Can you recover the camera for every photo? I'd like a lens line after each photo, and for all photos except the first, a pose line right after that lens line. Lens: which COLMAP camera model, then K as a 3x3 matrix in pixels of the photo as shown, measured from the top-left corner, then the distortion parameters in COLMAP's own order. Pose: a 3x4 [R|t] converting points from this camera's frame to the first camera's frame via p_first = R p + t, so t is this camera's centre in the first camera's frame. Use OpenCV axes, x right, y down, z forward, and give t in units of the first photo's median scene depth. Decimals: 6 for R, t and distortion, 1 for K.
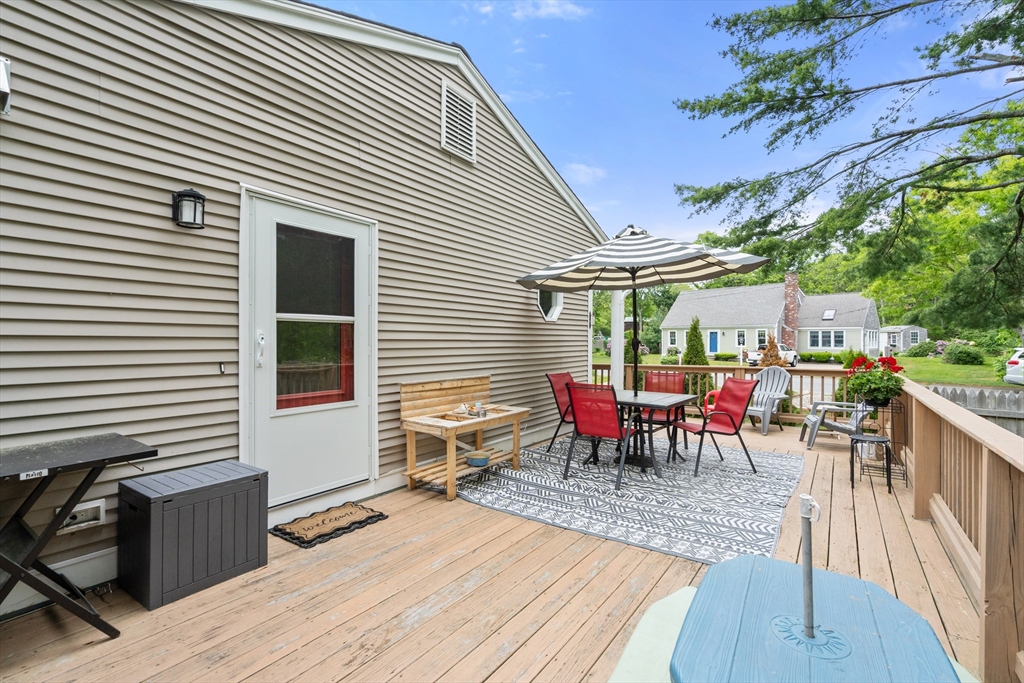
lens RADIAL K [[472.4, 0, 513.7], [0, 472.4, 331.7], [0, 0, 1]] dist [-0.009161, 0.008336]
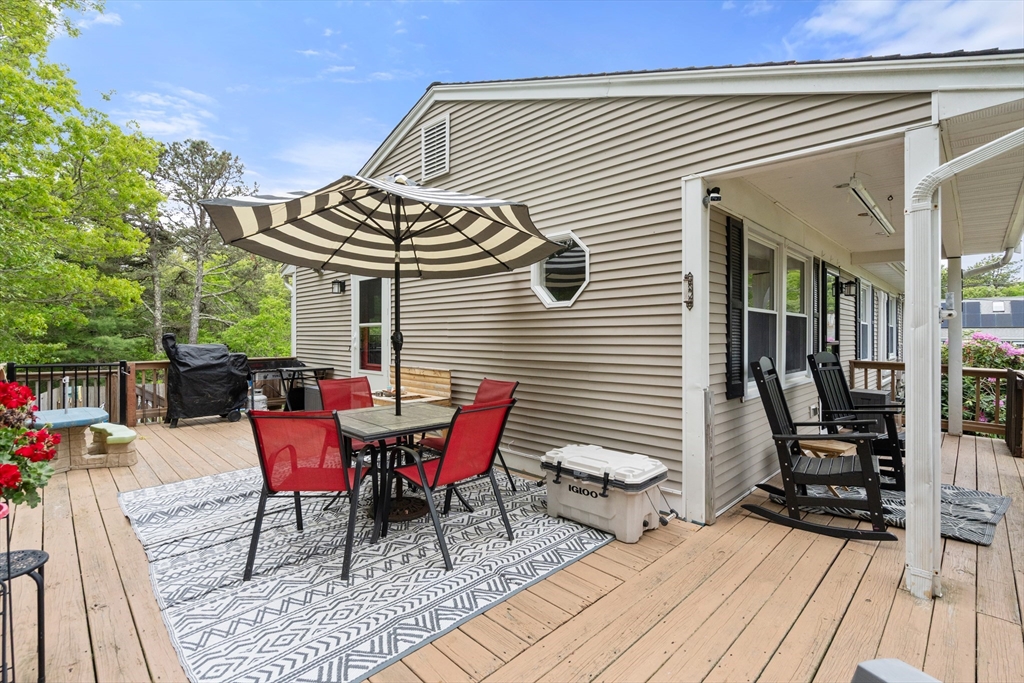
lens RADIAL K [[472.4, 0, 513.7], [0, 472.4, 331.7], [0, 0, 1]] dist [-0.009161, 0.008336]
pose [[-0.178427, -0.010289, -0.983899, 1.020541], [0.015003, 0.999801, -0.013176, 0.026300], [0.983839, -0.017112, -0.178237, 1.436586]]
